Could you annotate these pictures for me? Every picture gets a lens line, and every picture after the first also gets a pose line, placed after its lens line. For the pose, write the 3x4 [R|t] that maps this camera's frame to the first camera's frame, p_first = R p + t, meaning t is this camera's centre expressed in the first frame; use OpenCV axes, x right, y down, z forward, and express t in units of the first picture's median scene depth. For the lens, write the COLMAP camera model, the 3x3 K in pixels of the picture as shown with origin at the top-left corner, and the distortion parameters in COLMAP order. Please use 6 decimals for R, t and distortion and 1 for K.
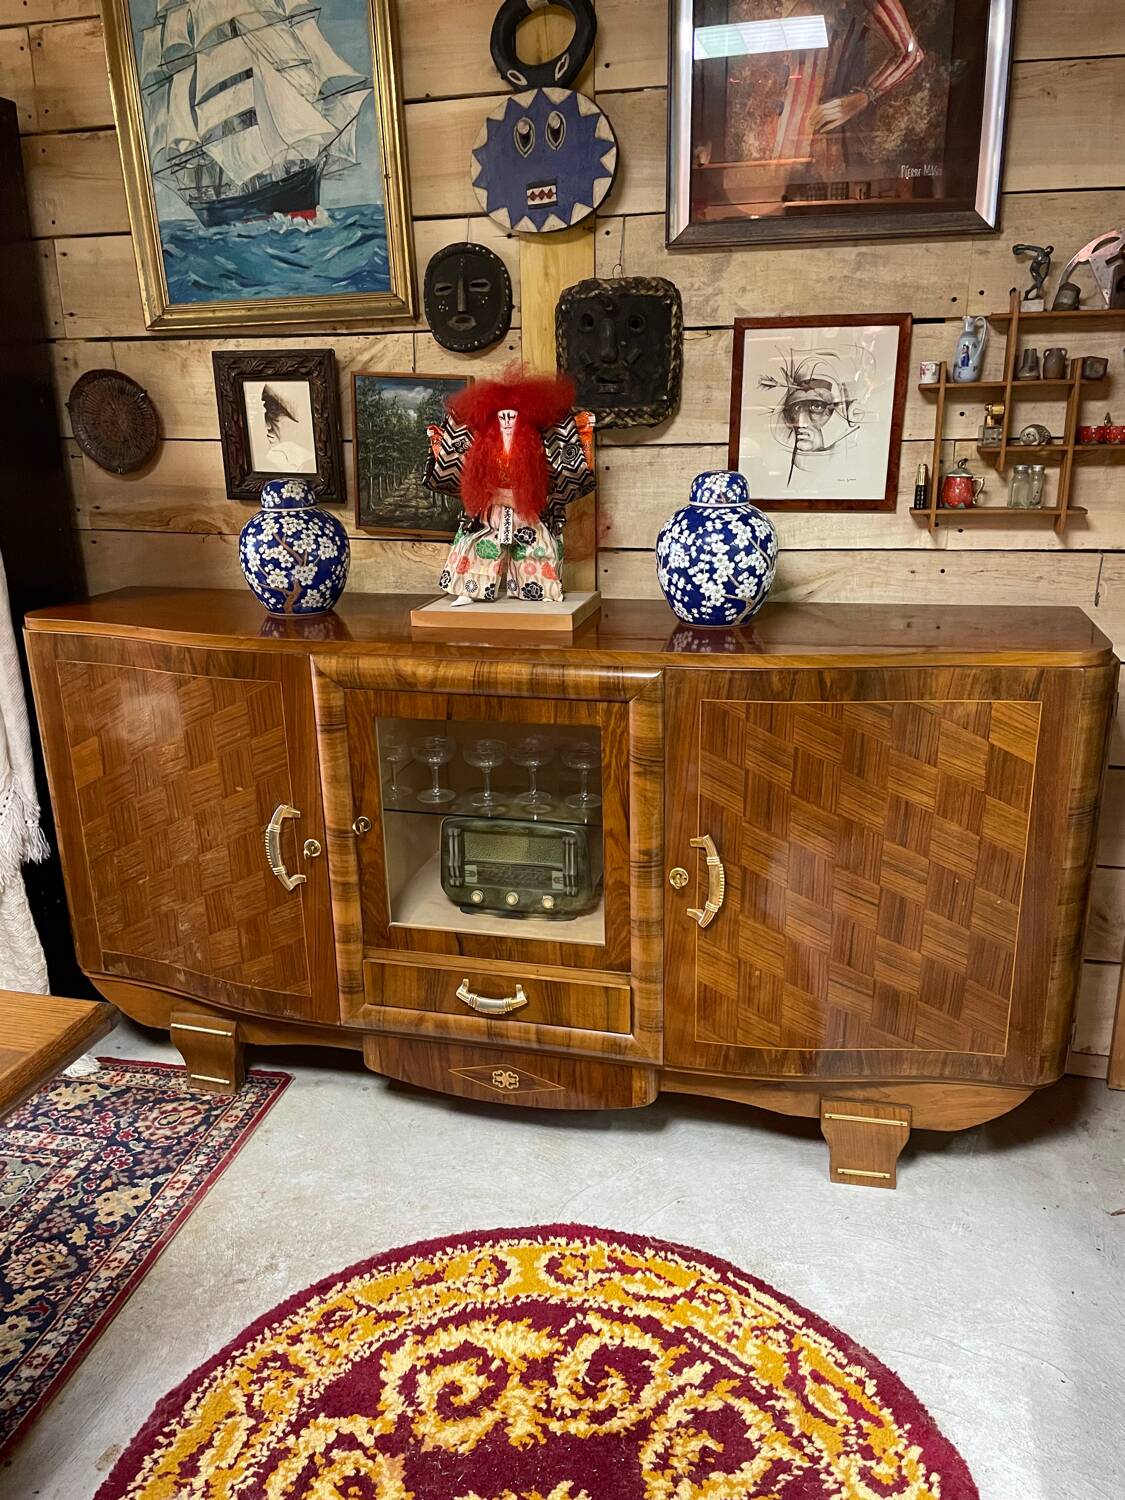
lens RADIAL K [[1135.7, 0, 562.9], [0, 1135.7, 745.3], [0, 0, 1]] dist [0.086674, -0.117868]
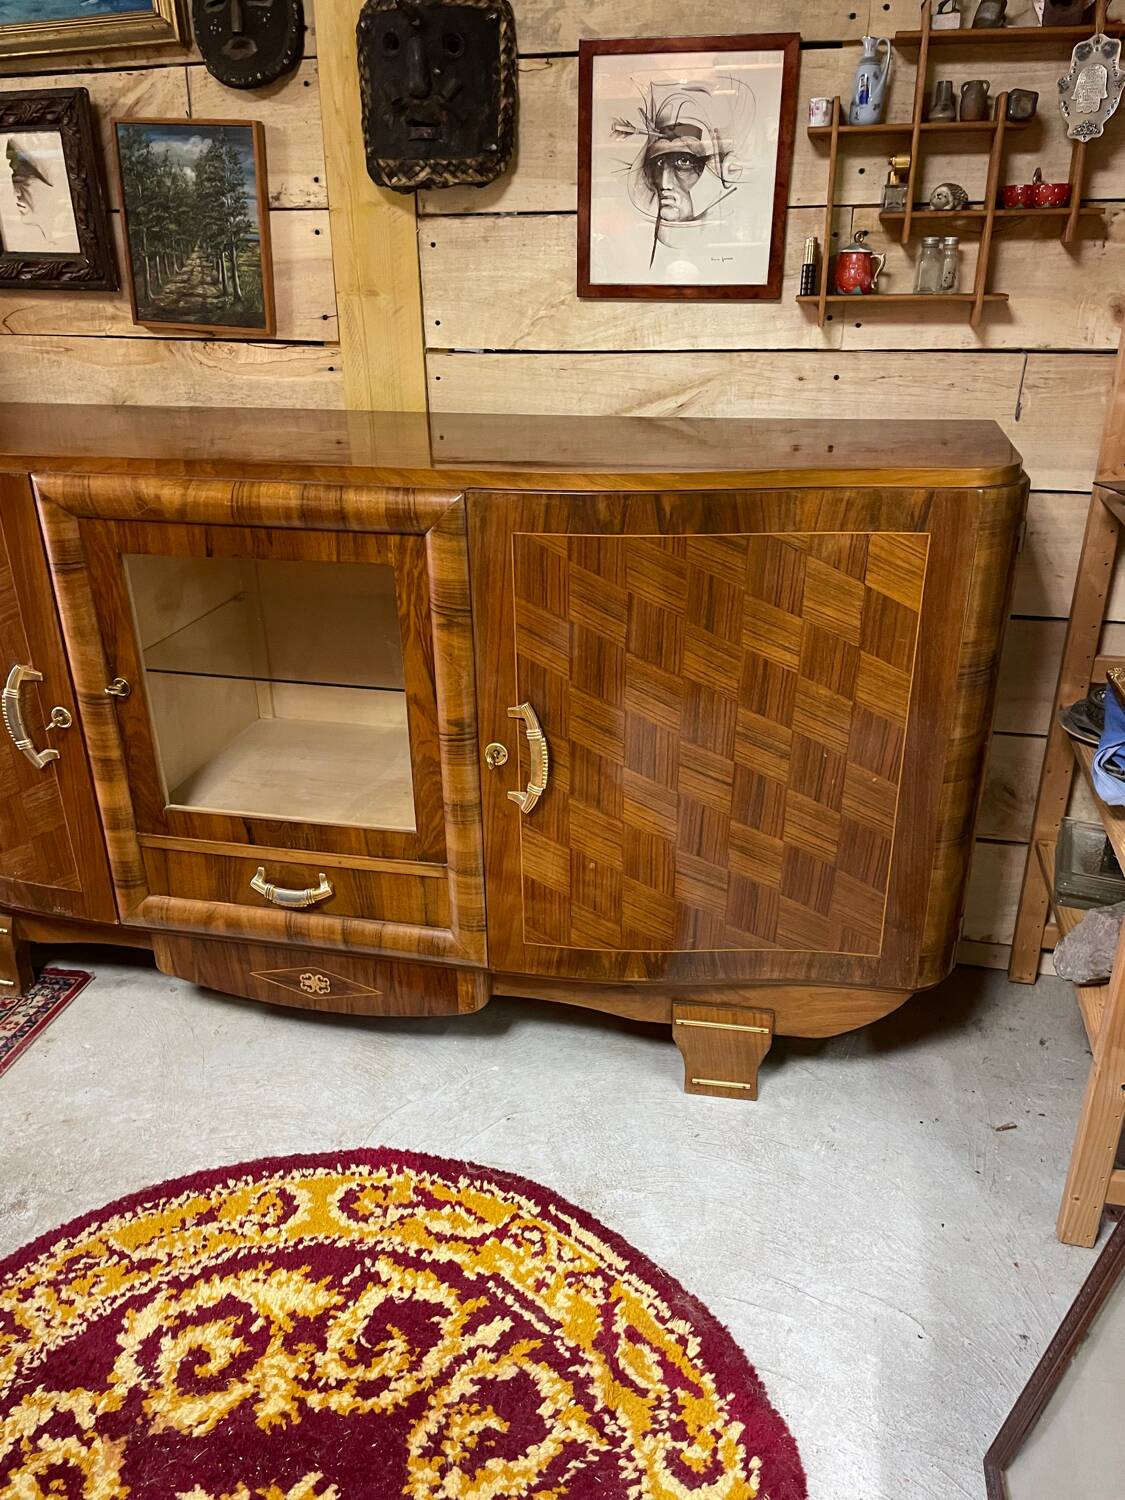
lens RADIAL K [[1135.7, 0, 561.6], [0, 1135.7, 742.0], [0, 0, 1]] dist [0.086674, -0.117868]
pose [[0.999663, -0.003396, 0.025743, 0.118849], [0.000339, 0.993031, 0.117850, 0.010578], [-0.025964, -0.117802, 0.992698, 0.168159]]
